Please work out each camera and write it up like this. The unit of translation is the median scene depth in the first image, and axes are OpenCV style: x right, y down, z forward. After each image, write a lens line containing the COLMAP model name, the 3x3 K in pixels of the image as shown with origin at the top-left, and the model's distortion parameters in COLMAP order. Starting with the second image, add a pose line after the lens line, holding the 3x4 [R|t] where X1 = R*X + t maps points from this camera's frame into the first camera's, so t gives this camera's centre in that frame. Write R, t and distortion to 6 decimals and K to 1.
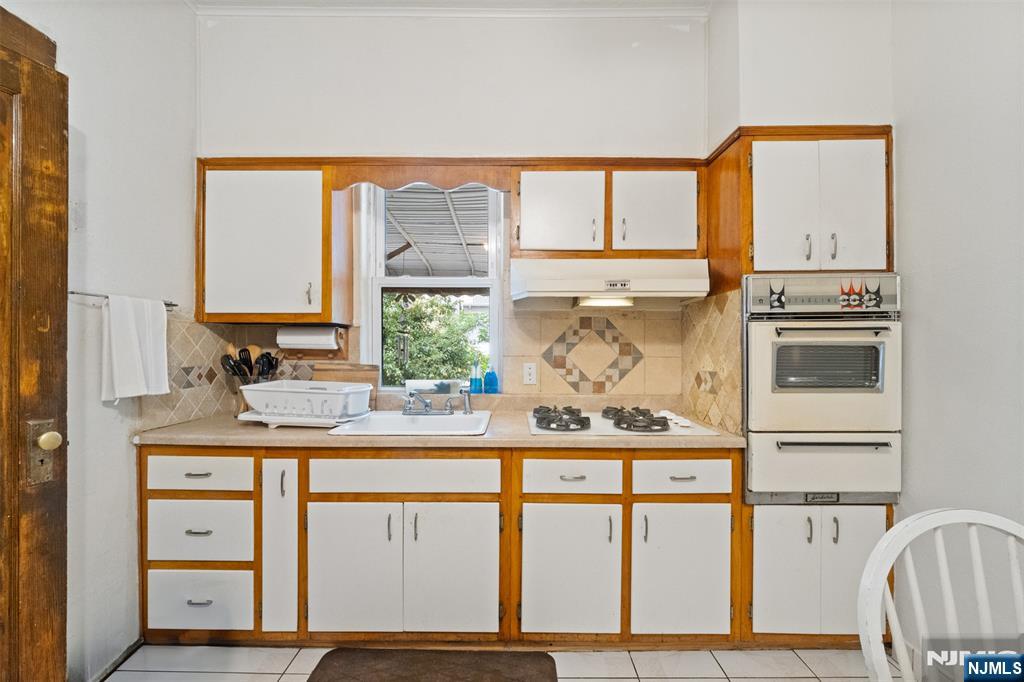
lens RADIAL K [[442.2, 0, 509.6], [0, 442.2, 344.8], [0, 0, 1]] dist [-0.002791, -0.000232]
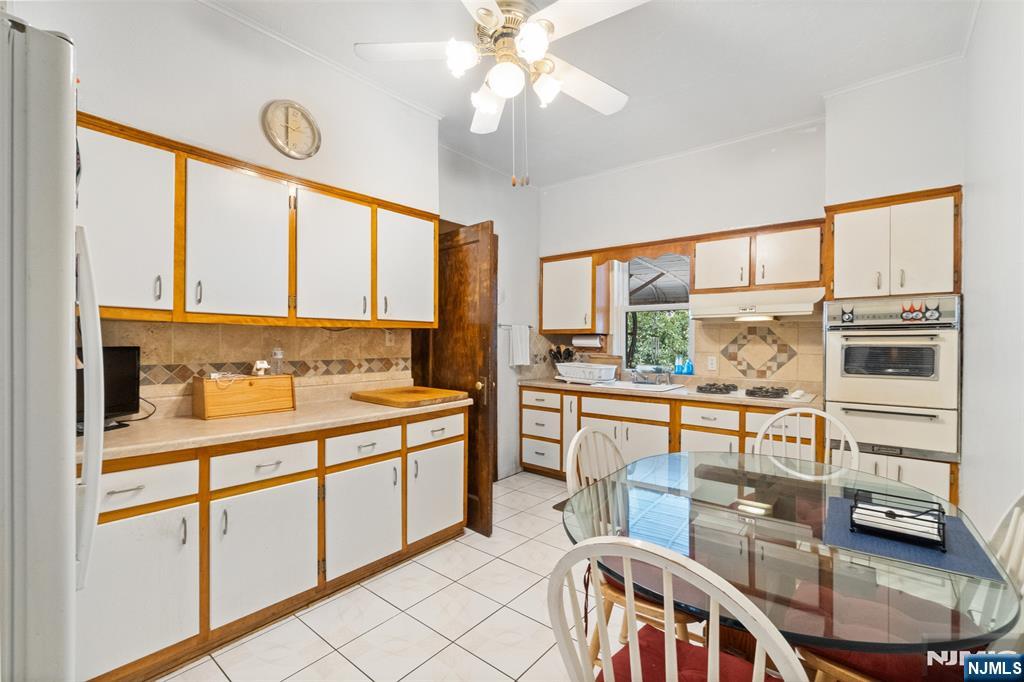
lens RADIAL K [[442.2, 0, 509.6], [0, 442.2, 344.8], [0, 0, 1]] dist [-0.002791, -0.000232]
pose [[0.778781, 0.004966, -0.627277, 0.575767], [-0.003327, 0.999987, 0.003786, -0.005883], [0.627288, -0.000862, 0.778787, -0.836007]]
